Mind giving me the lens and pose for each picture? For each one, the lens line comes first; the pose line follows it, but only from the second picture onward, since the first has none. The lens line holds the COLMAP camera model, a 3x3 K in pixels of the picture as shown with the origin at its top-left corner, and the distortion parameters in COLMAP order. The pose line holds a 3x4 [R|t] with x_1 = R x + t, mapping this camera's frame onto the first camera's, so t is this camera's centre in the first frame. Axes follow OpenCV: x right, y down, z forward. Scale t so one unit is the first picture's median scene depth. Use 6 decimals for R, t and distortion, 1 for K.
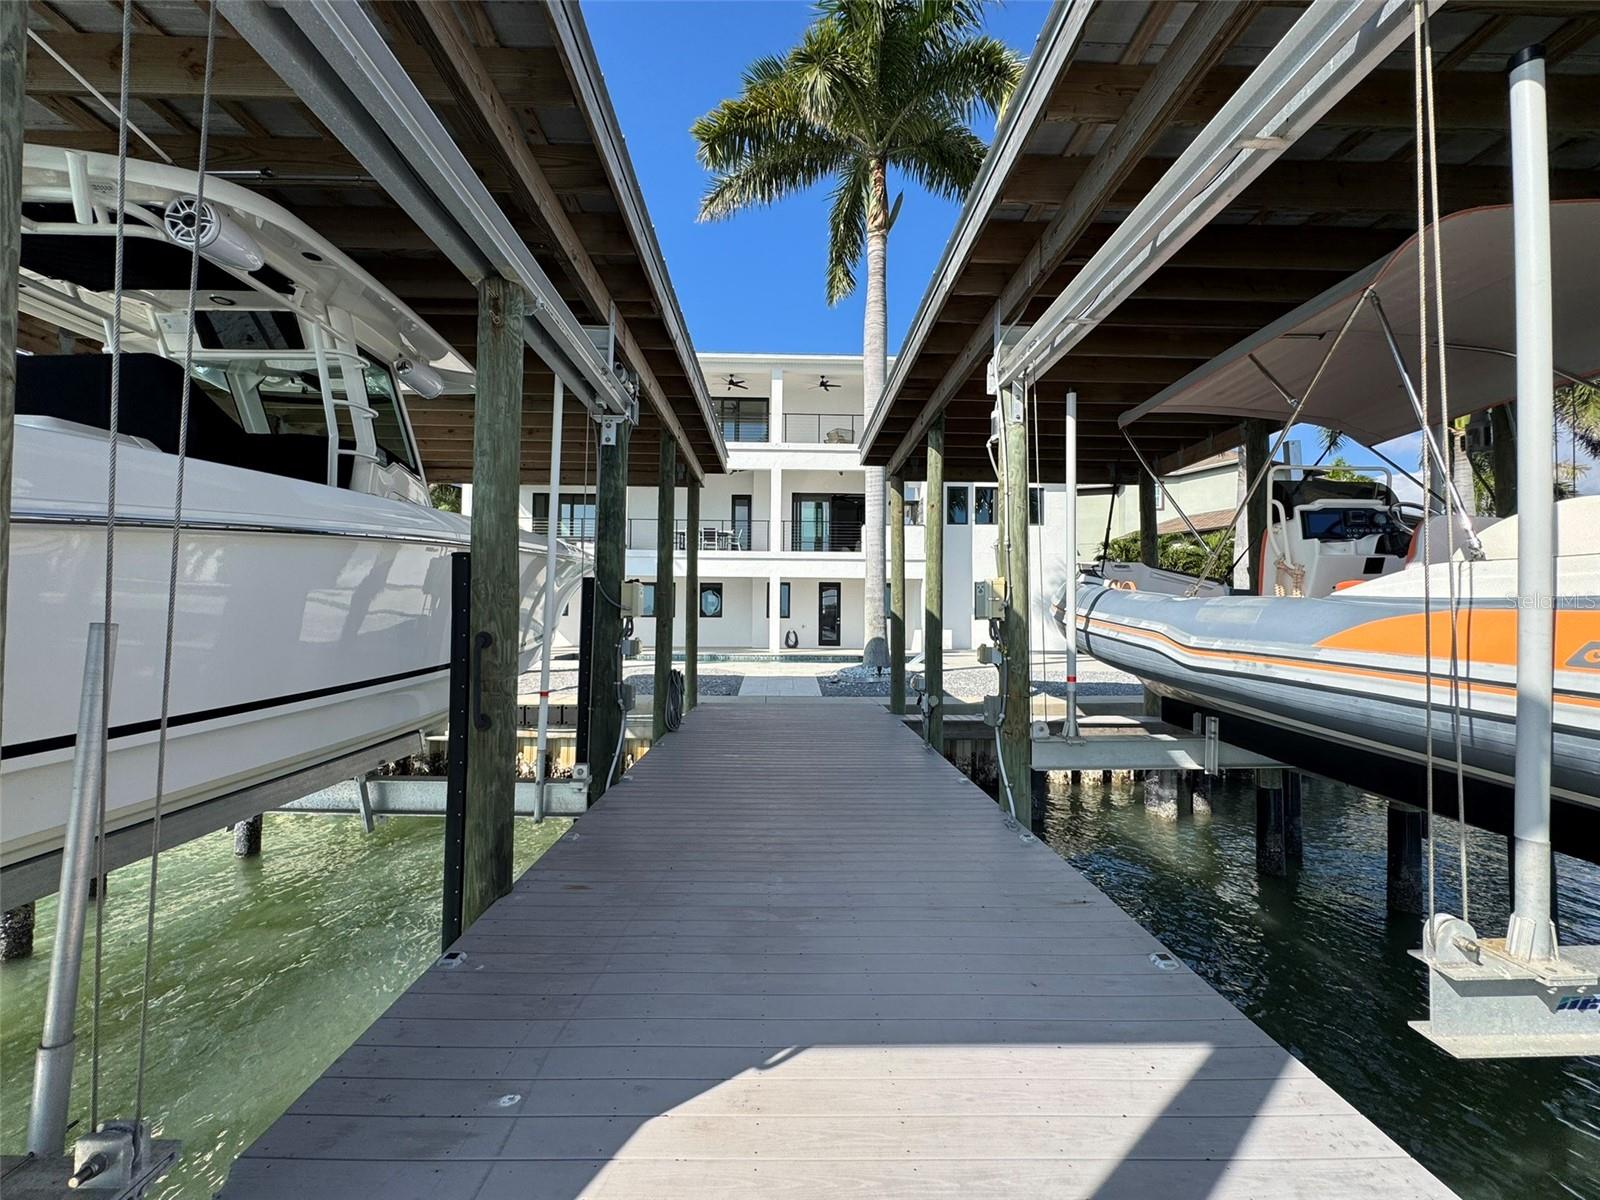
lens RADIAL K [[633.9, 0, 798.3], [0, 633.9, 595.6], [0, 0, 1]] dist [-0.014964, -0.001657]
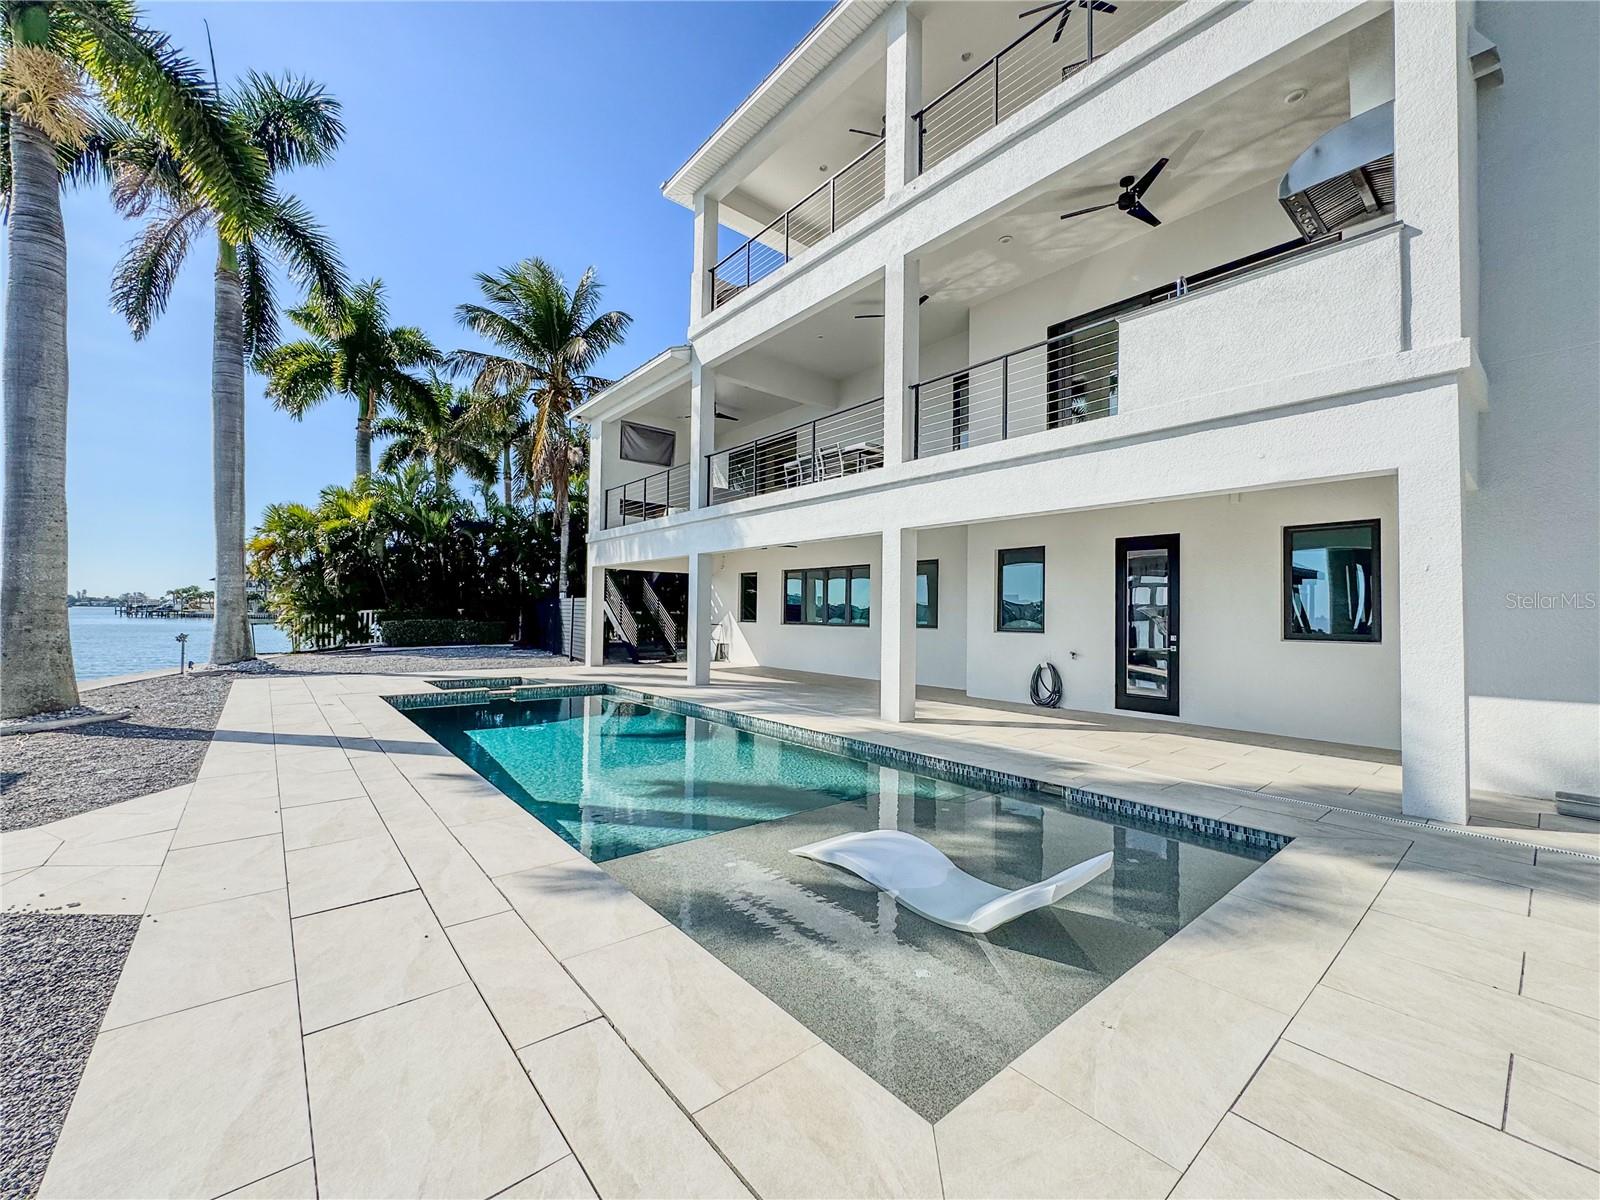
lens RADIAL K [[633.9, 0, 805.0], [0, 633.9, 599.9], [0, 0, 1]] dist [-0.014964, -0.001657]
pose [[0.626122, -0.016334, -0.779554, 0.218571], [0.010060, 0.999867, -0.012870, 0.018940], [0.779661, 0.000216, 0.626202, 0.655250]]
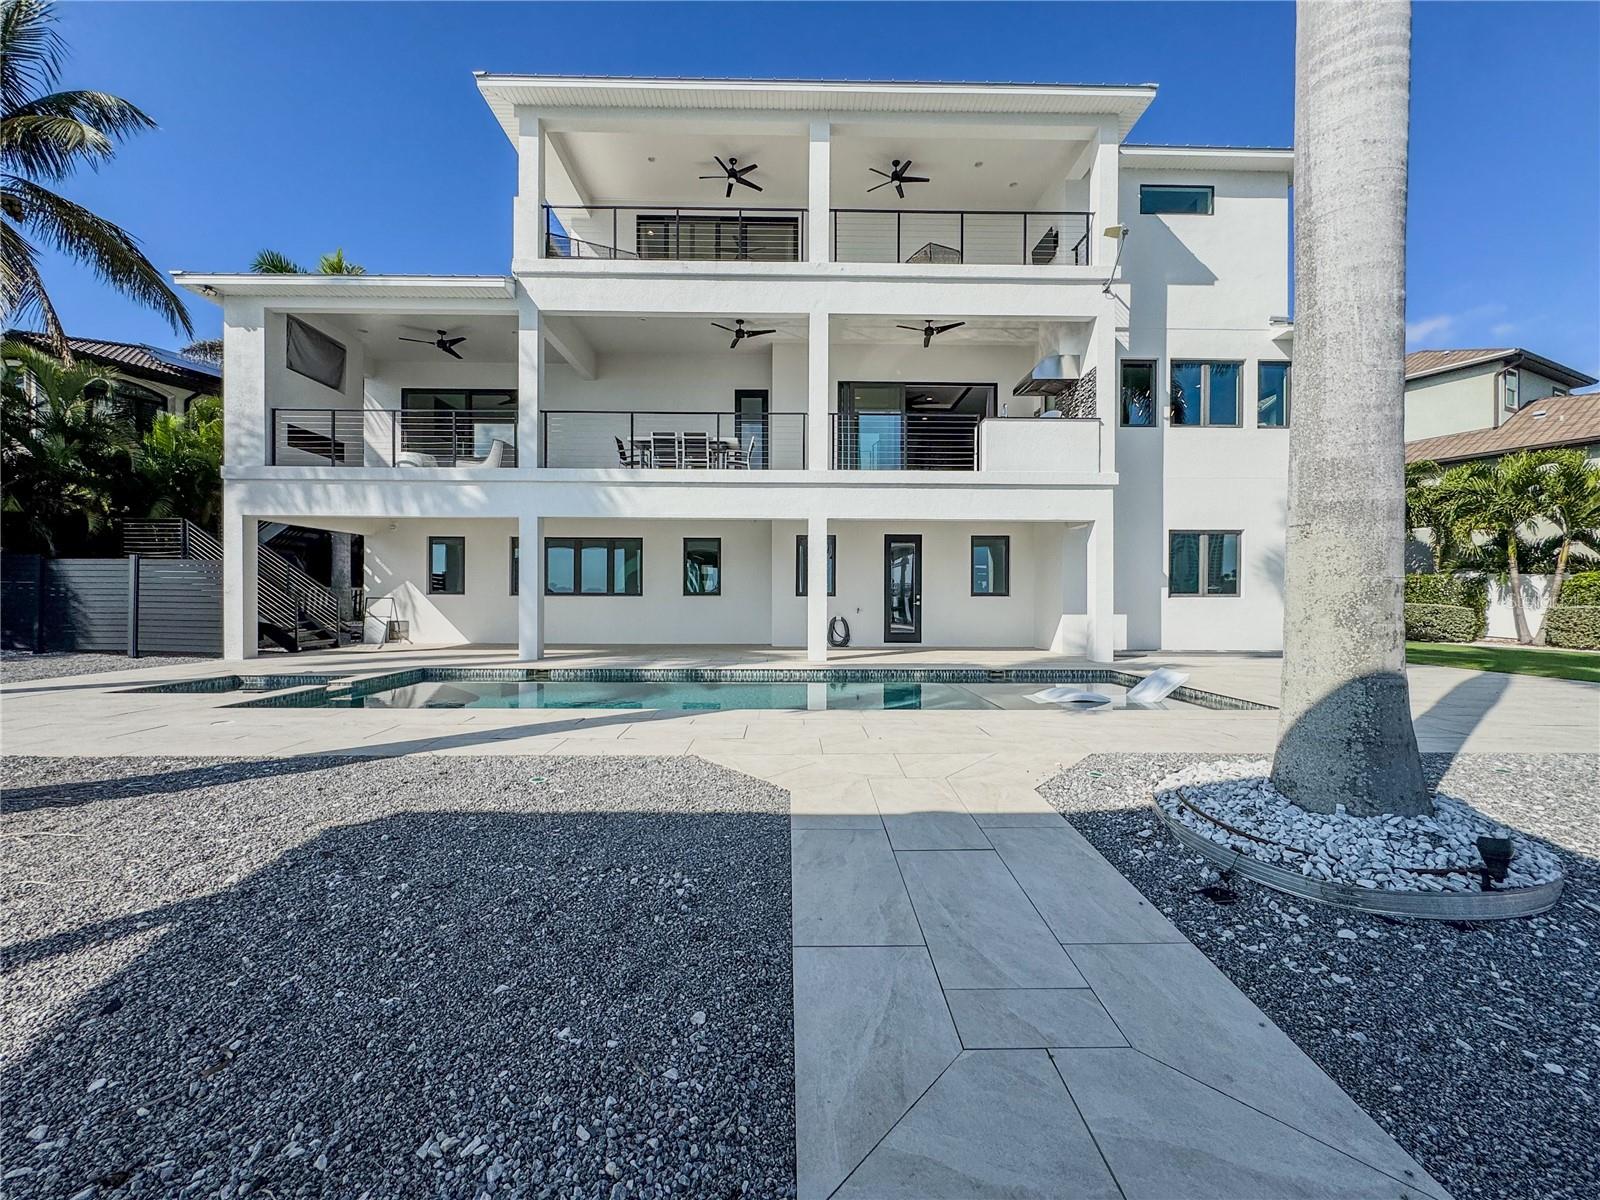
lens RADIAL K [[633.9, 0, 806.2], [0, 633.9, 600.7], [0, 0, 1]] dist [-0.014964, -0.001657]
pose [[0.999954, -0.003785, -0.008766, -0.036733], [0.004085, 0.999398, 0.034458, 0.020886], [0.008631, -0.034492, 0.999368, 0.434433]]
